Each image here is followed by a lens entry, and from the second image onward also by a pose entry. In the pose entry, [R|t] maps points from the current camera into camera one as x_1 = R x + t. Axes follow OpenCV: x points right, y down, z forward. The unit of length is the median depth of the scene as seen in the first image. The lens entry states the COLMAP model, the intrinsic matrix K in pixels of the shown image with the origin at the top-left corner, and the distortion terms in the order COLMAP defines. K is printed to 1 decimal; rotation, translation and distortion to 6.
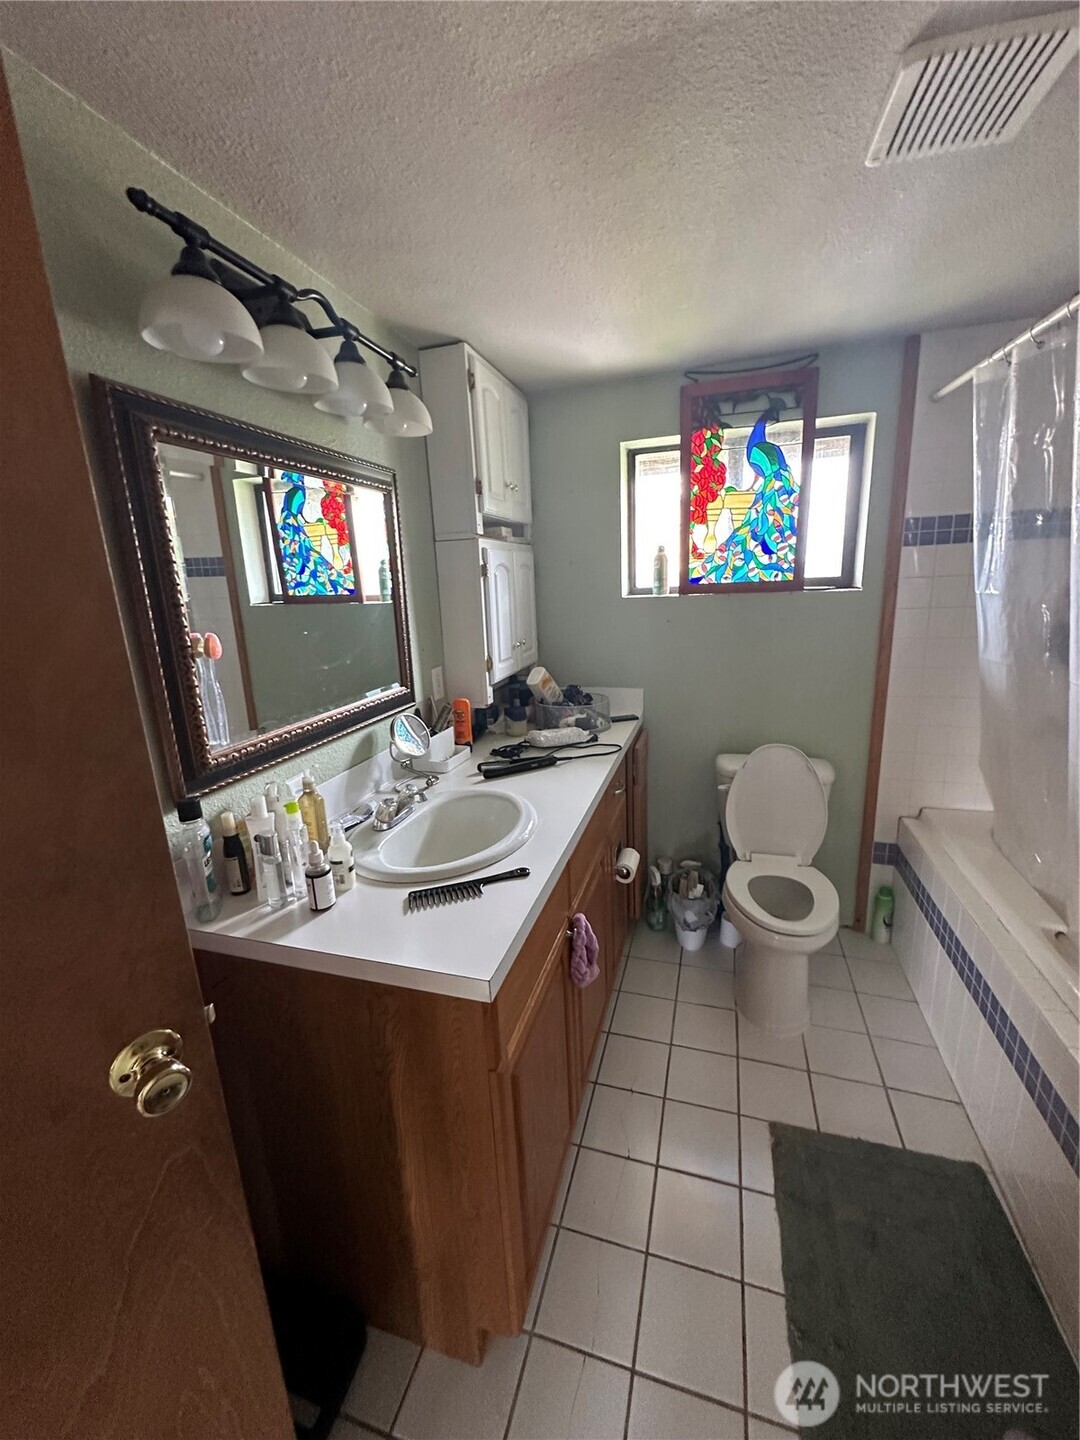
lens RADIAL K [[572.4, 0, 538.1], [0, 572.4, 715.9], [0, 0, 1]] dist [-0.001762, 0.000290]
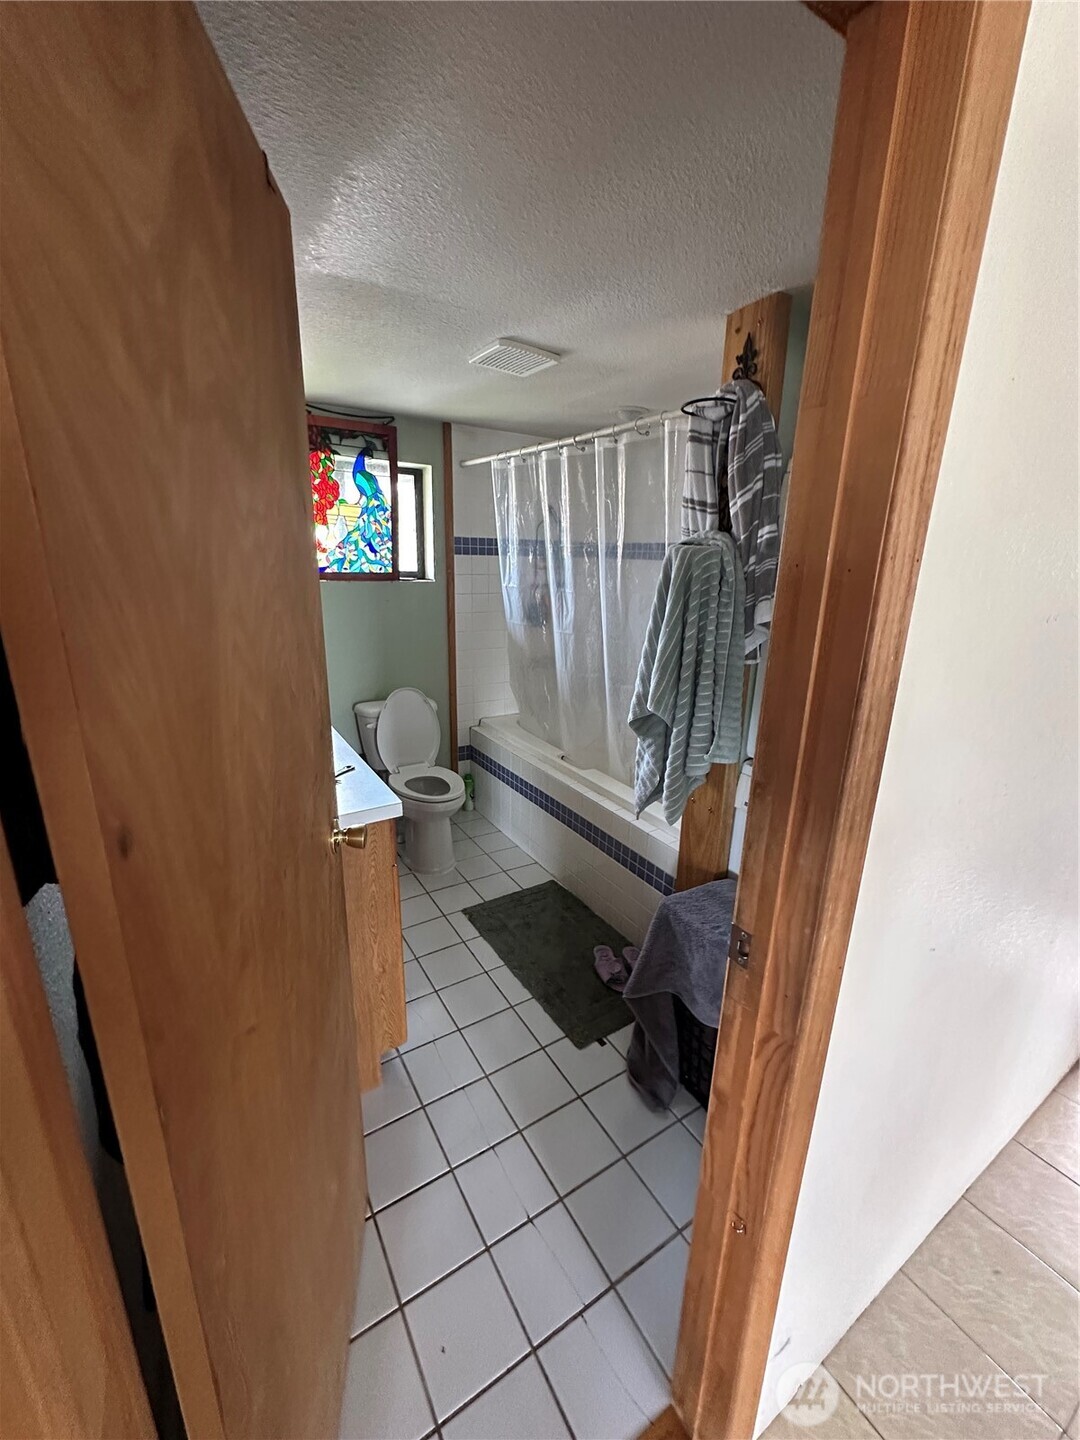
lens RADIAL K [[572.4, 0, 538.0], [0, 572.4, 716.3], [0, 0, 1]] dist [-0.001762, 0.000290]
pose [[0.658485, -0.148716, 0.737754, -0.421976], [0.127466, 0.988158, 0.085422, 0.039229], [-0.741721, 0.037790, 0.669643, -0.202468]]
